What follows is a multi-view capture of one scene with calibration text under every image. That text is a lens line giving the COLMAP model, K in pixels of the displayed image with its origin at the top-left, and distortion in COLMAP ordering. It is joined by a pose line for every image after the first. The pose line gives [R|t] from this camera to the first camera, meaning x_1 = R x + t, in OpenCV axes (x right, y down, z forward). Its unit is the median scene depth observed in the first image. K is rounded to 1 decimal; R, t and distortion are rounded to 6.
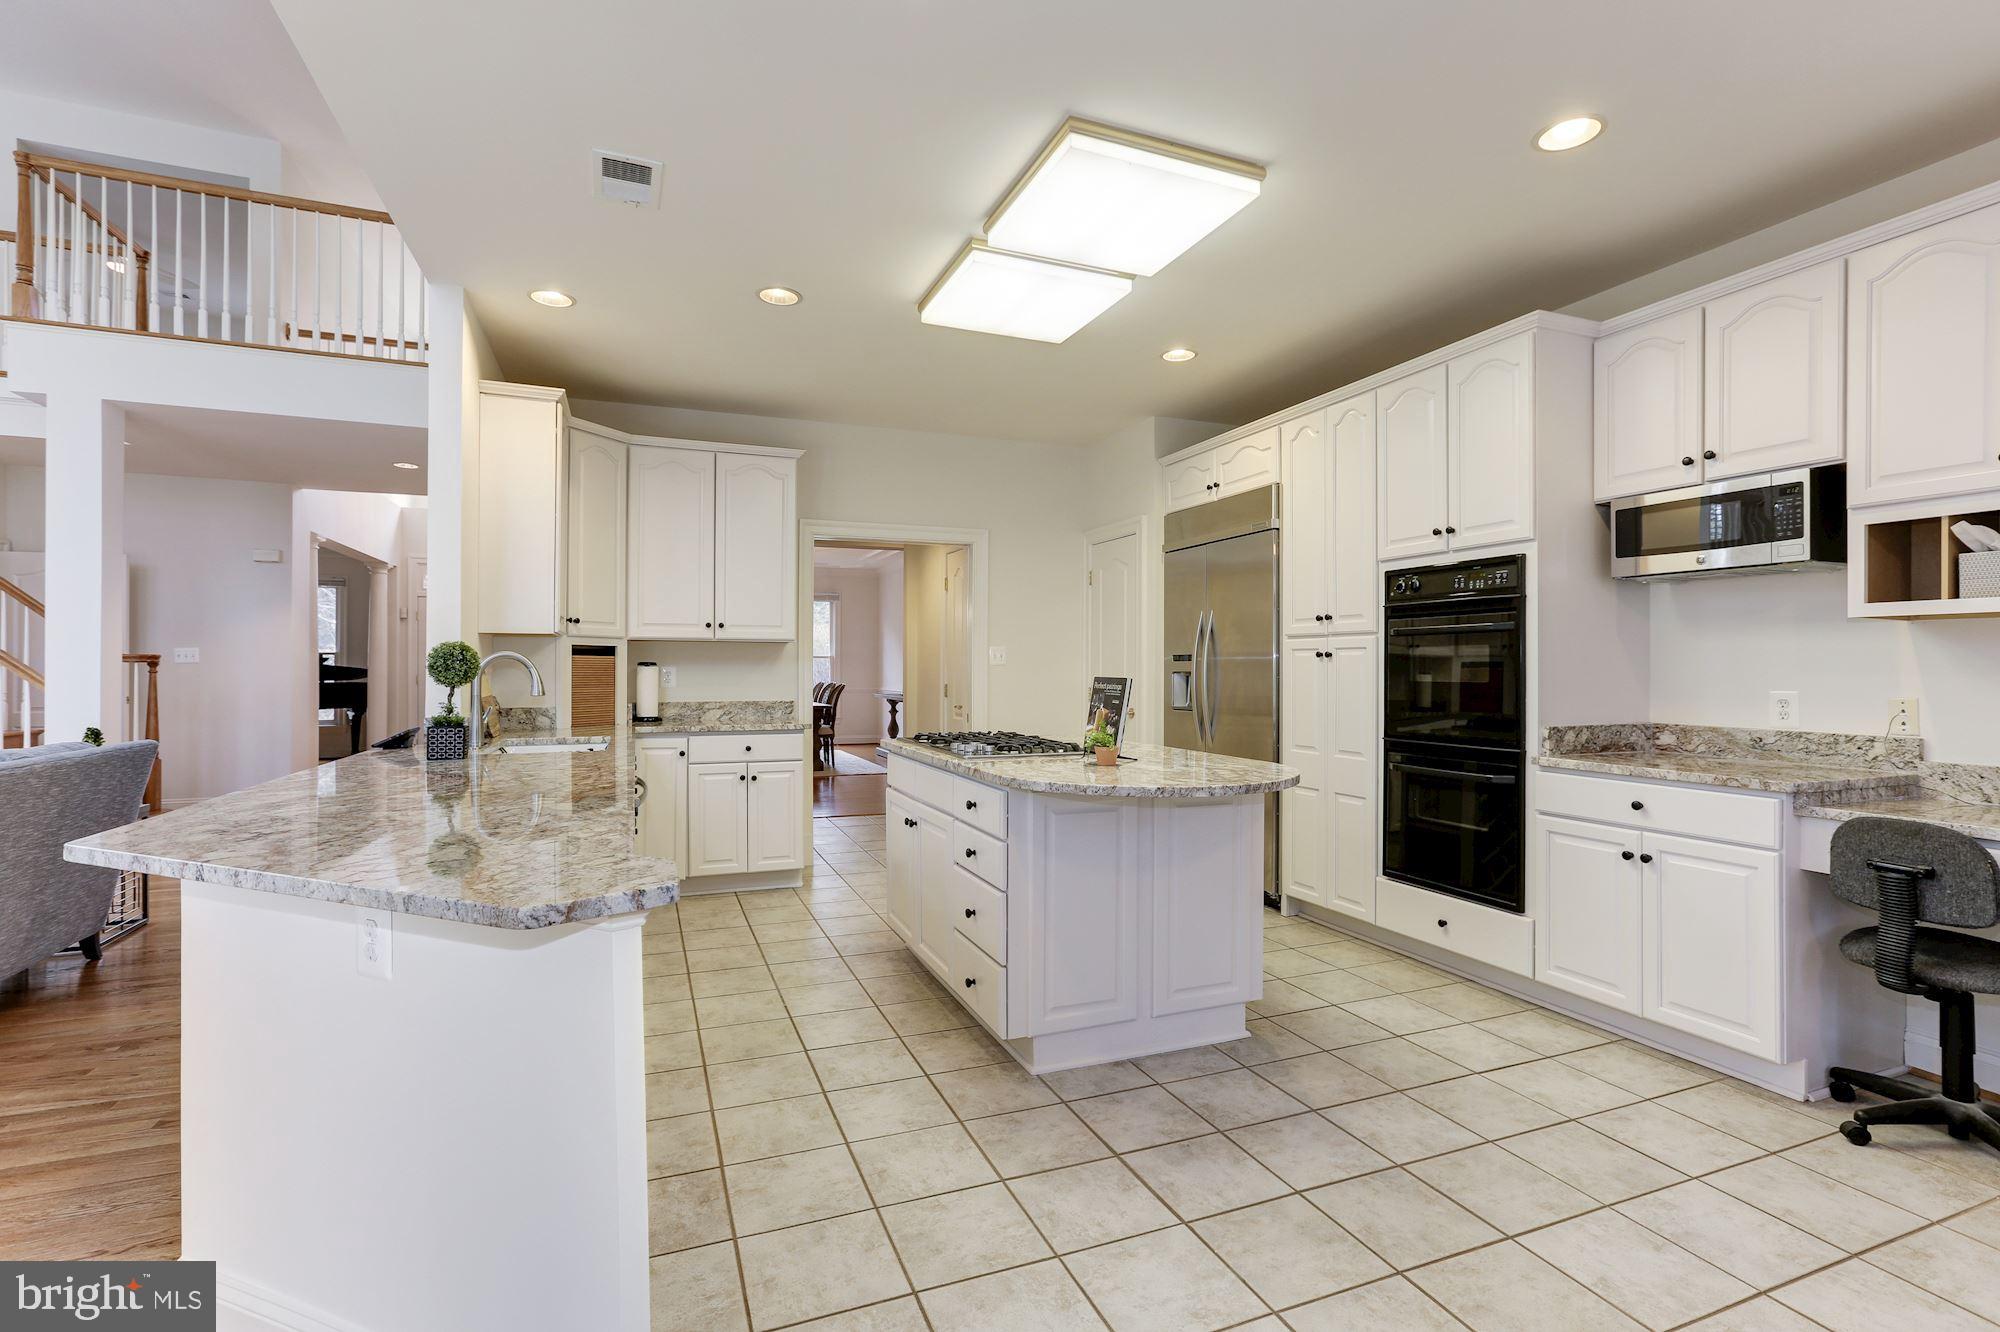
lens RADIAL K [[926.6, 0, 1010.1], [0, 926.6, 665.8], [0, 0, 1]] dist [-0.042615, 0.028738]
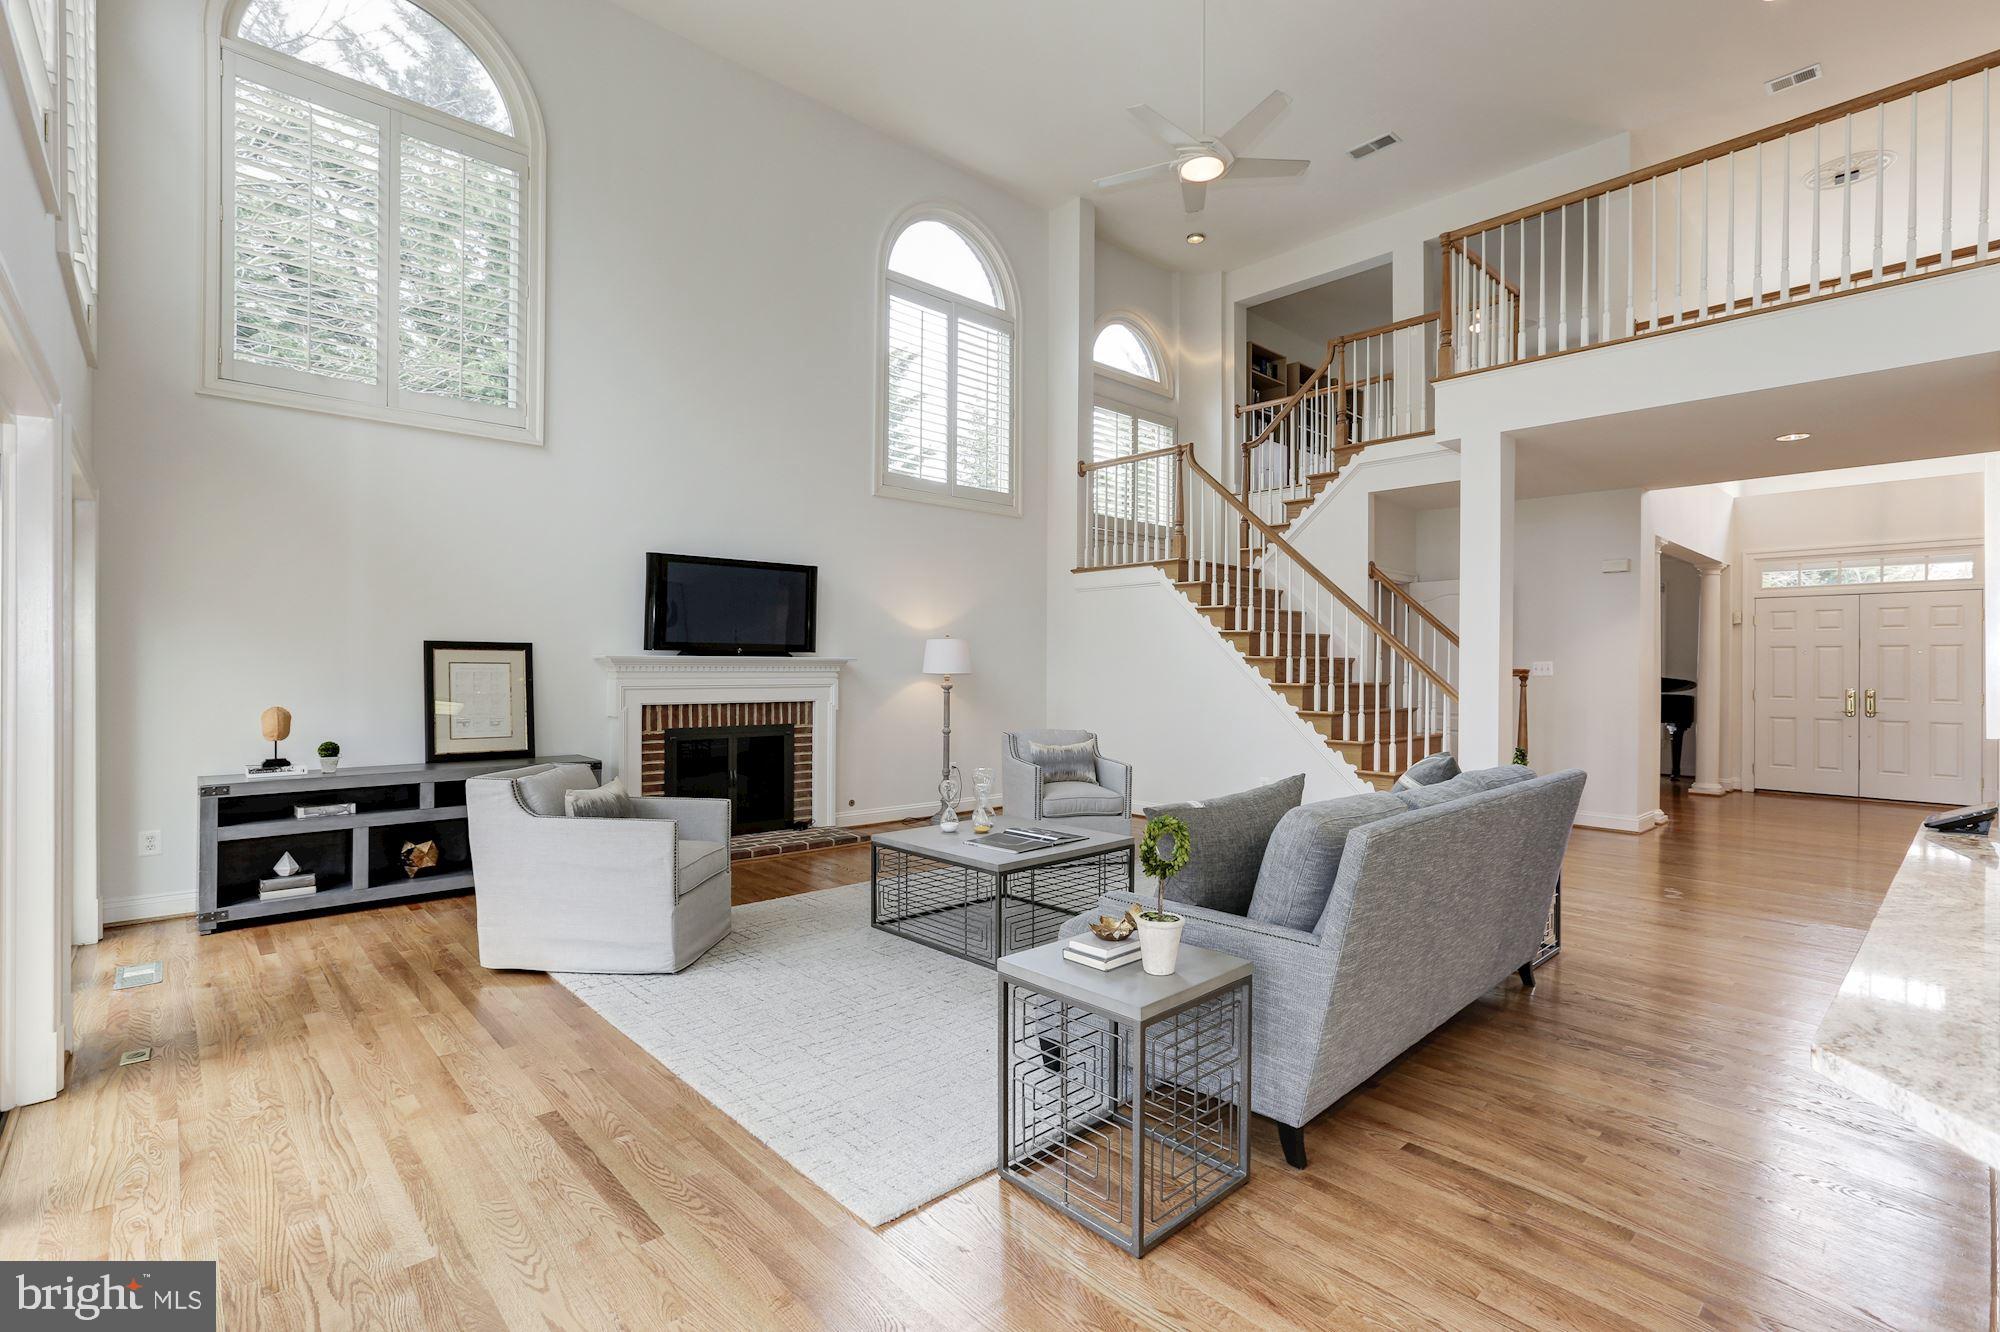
lens RADIAL K [[926.6, 0, 1010.1], [0, 926.6, 665.8], [0, 0, 1]] dist [-0.042615, 0.028738]
pose [[0.355832, 0.002184, -0.934547, -0.243717], [-0.007141, 0.999974, -0.000382, -0.017509], [0.934523, 0.006809, 0.355838, 0.108946]]
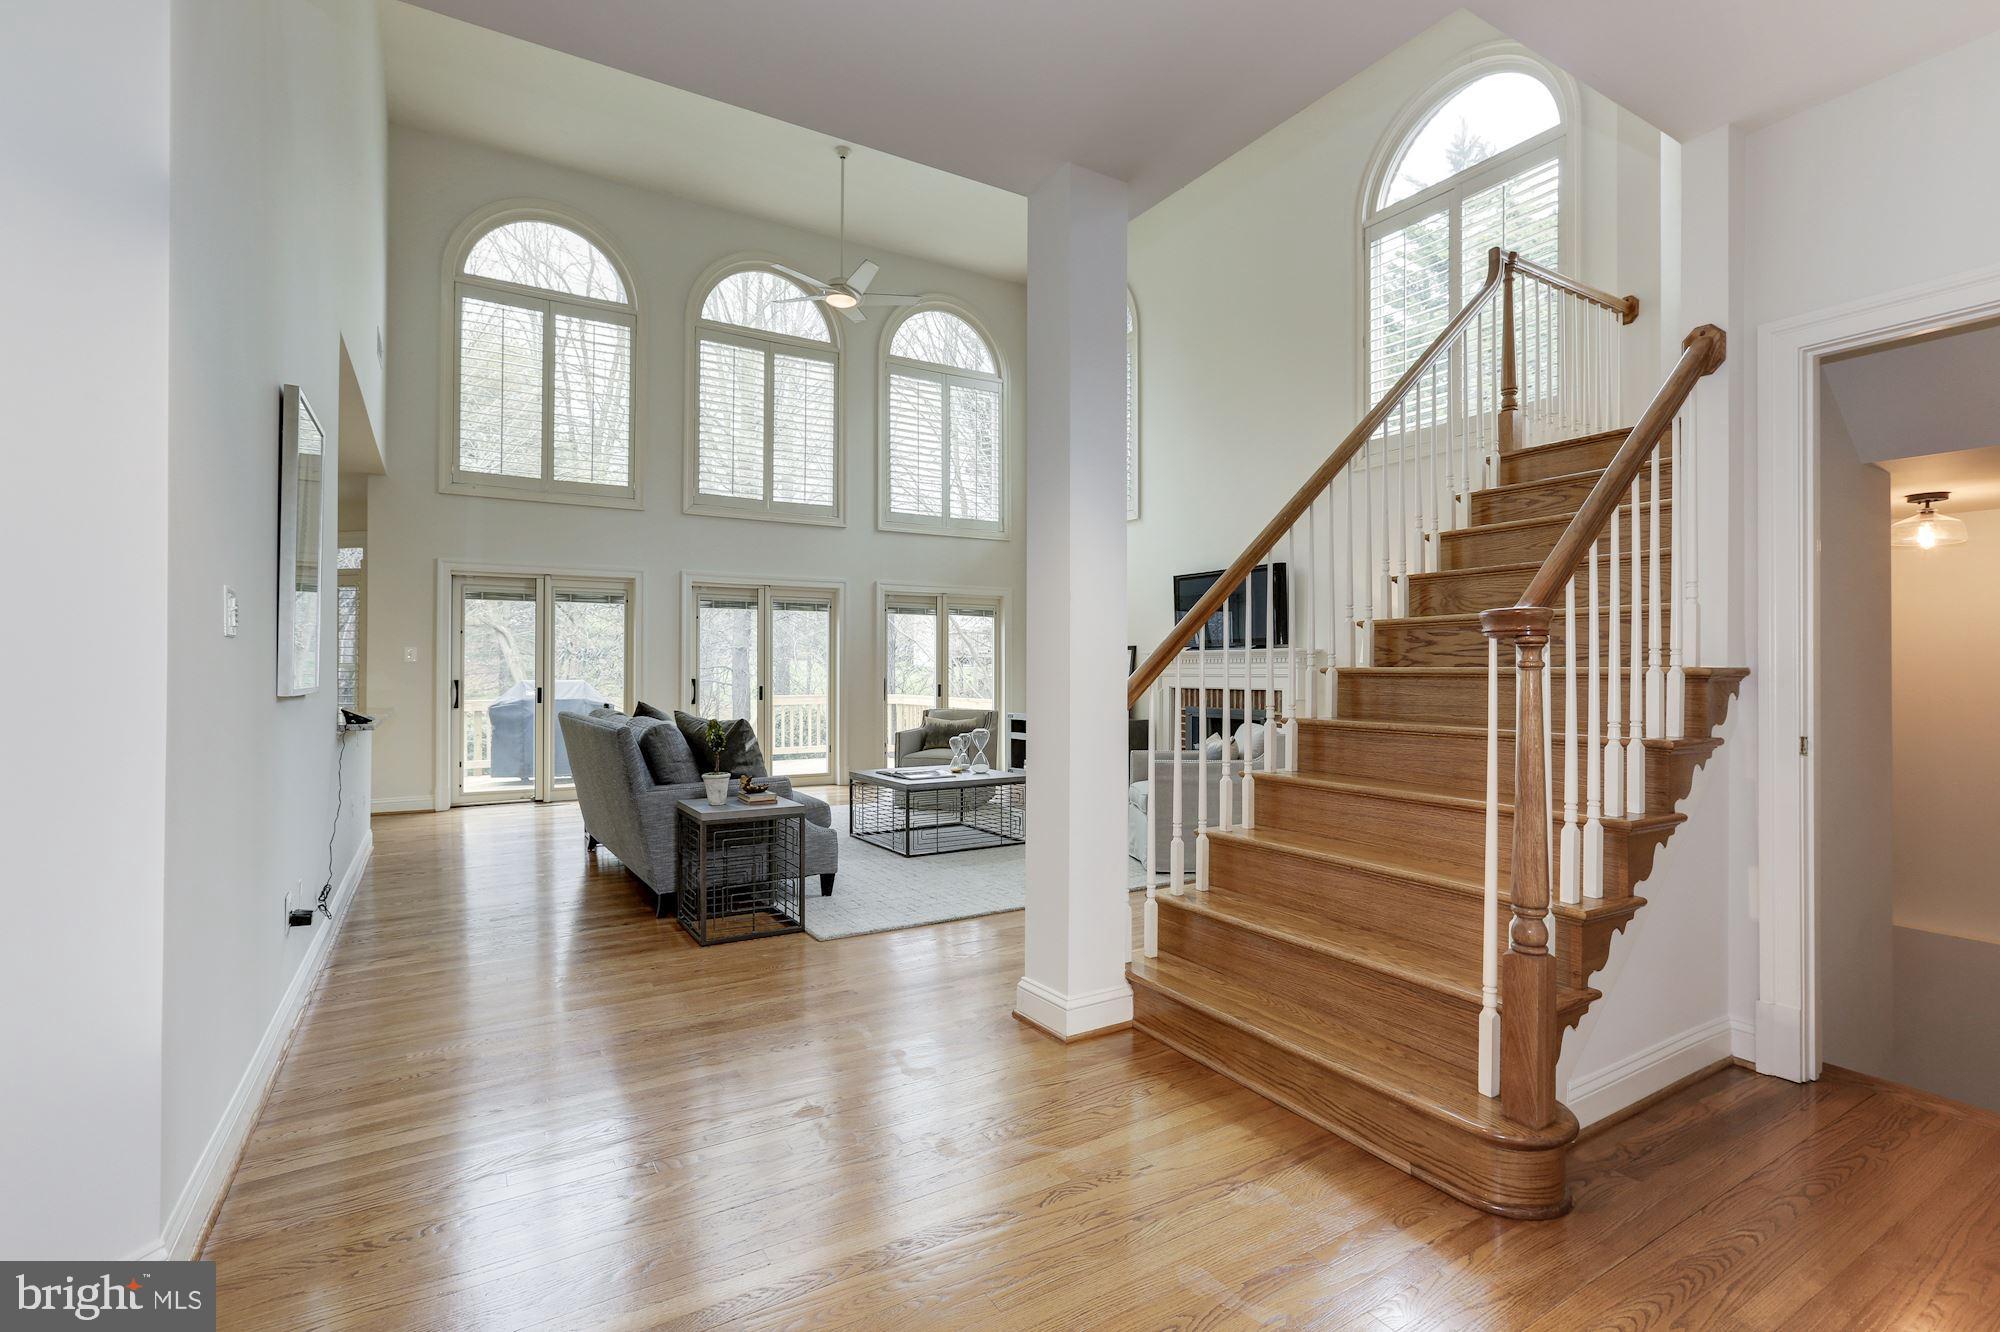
lens RADIAL K [[926.6, 0, 1010.1], [0, 926.6, 665.8], [0, 0, 1]] dist [-0.042615, 0.028738]
pose [[-0.984316, -0.004562, -0.176355, -1.095679], [-0.003900, 0.999984, -0.004099, 0.009481], [0.176370, -0.003347, -0.984318, 1.968154]]
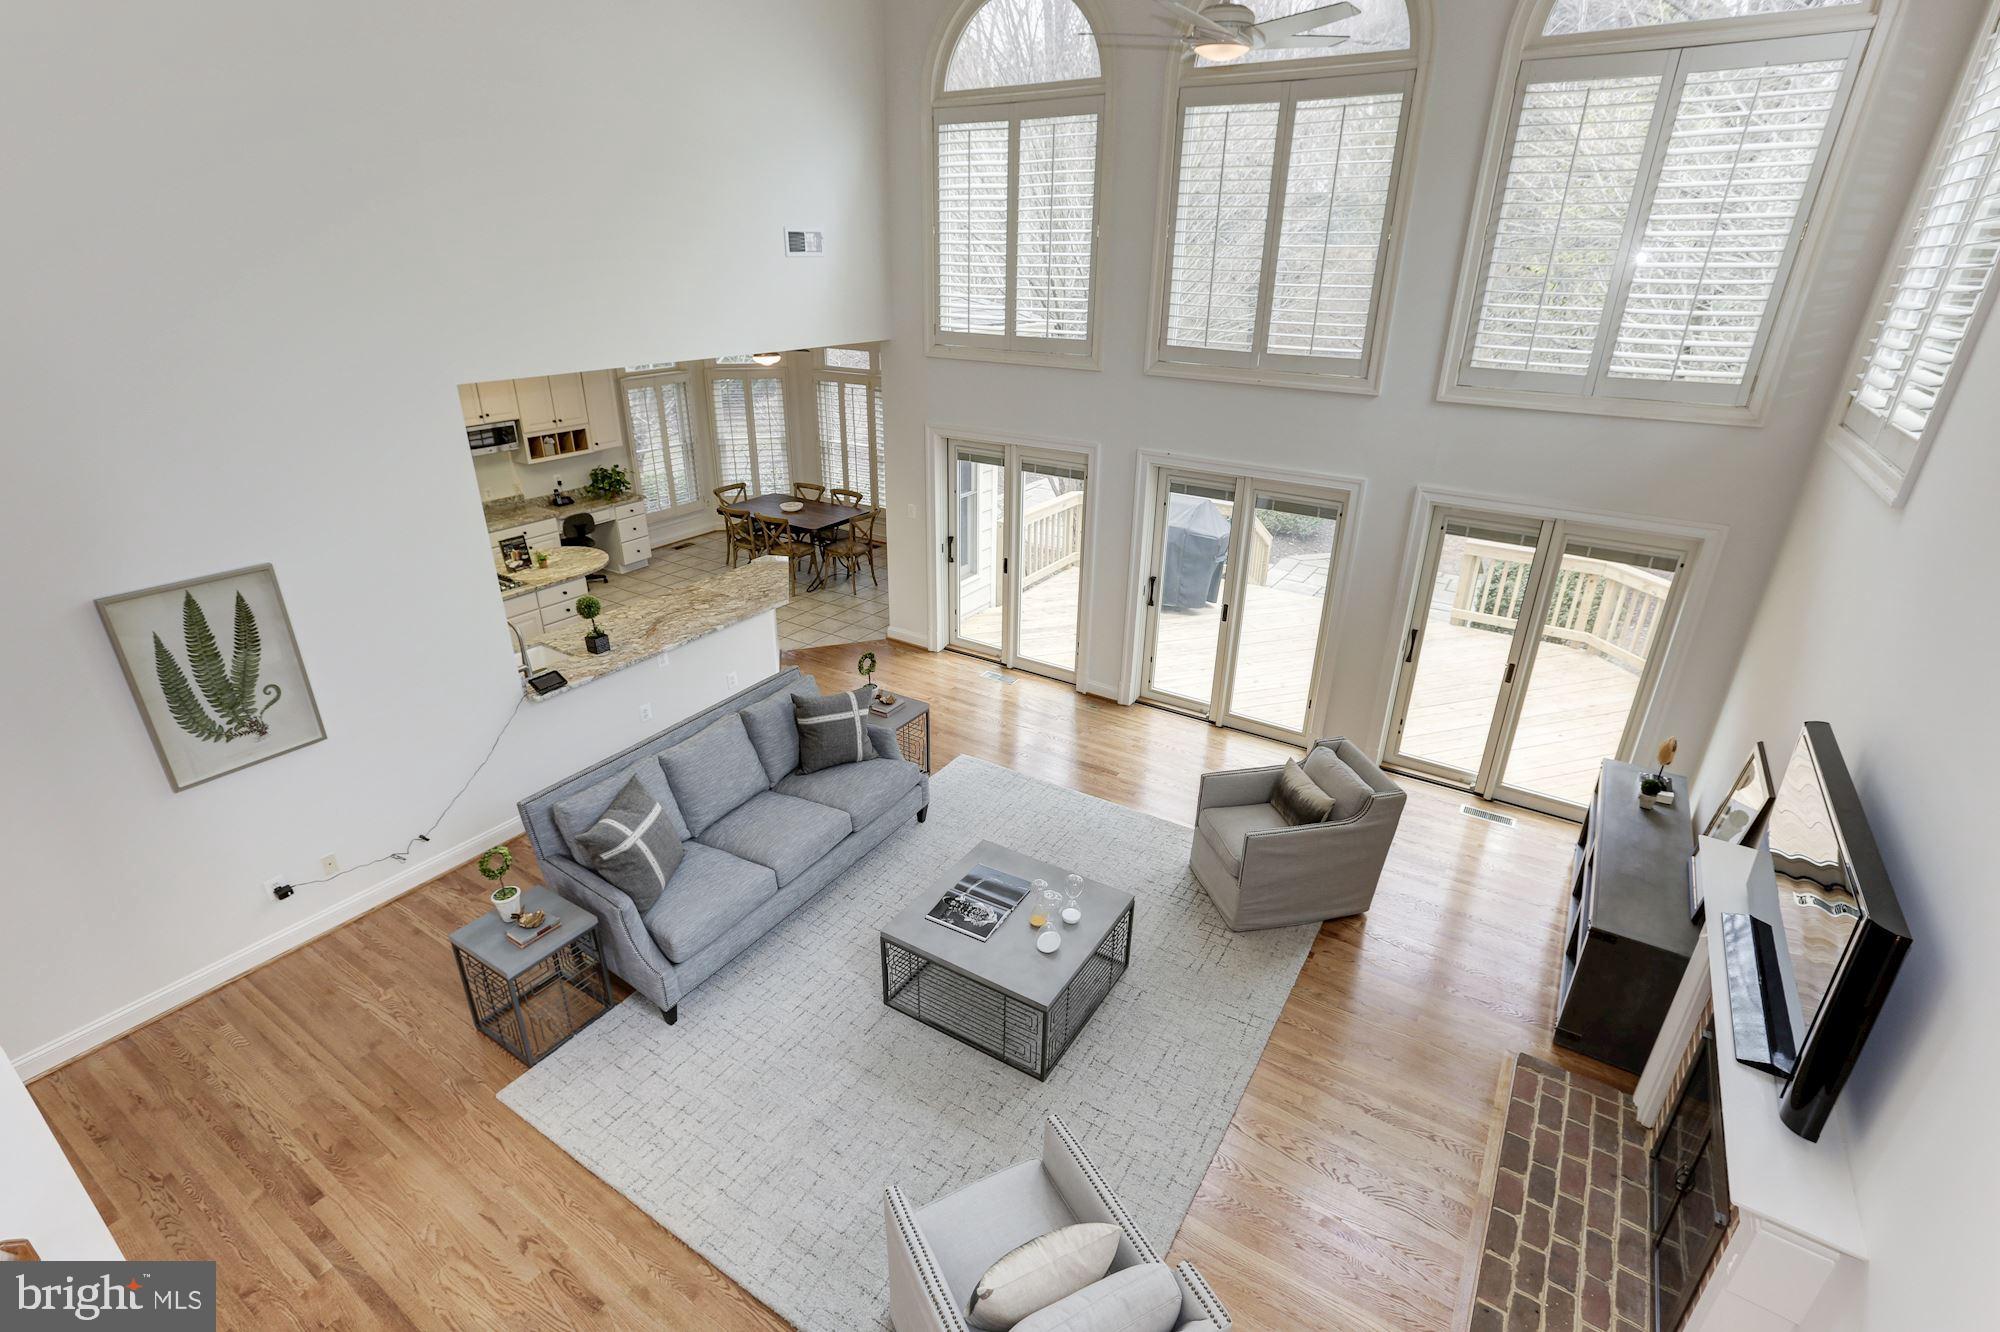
lens RADIAL K [[926.6, 0, 1010.1], [0, 926.6, 665.8], [0, 0, 1]] dist [-0.042615, 0.028738]
pose [[-0.577102, -0.343270, 0.741026, -1.942096], [-0.011505, 0.910699, 0.412910, -0.526387], [-0.816591, 0.229765, -0.529516, 0.972066]]
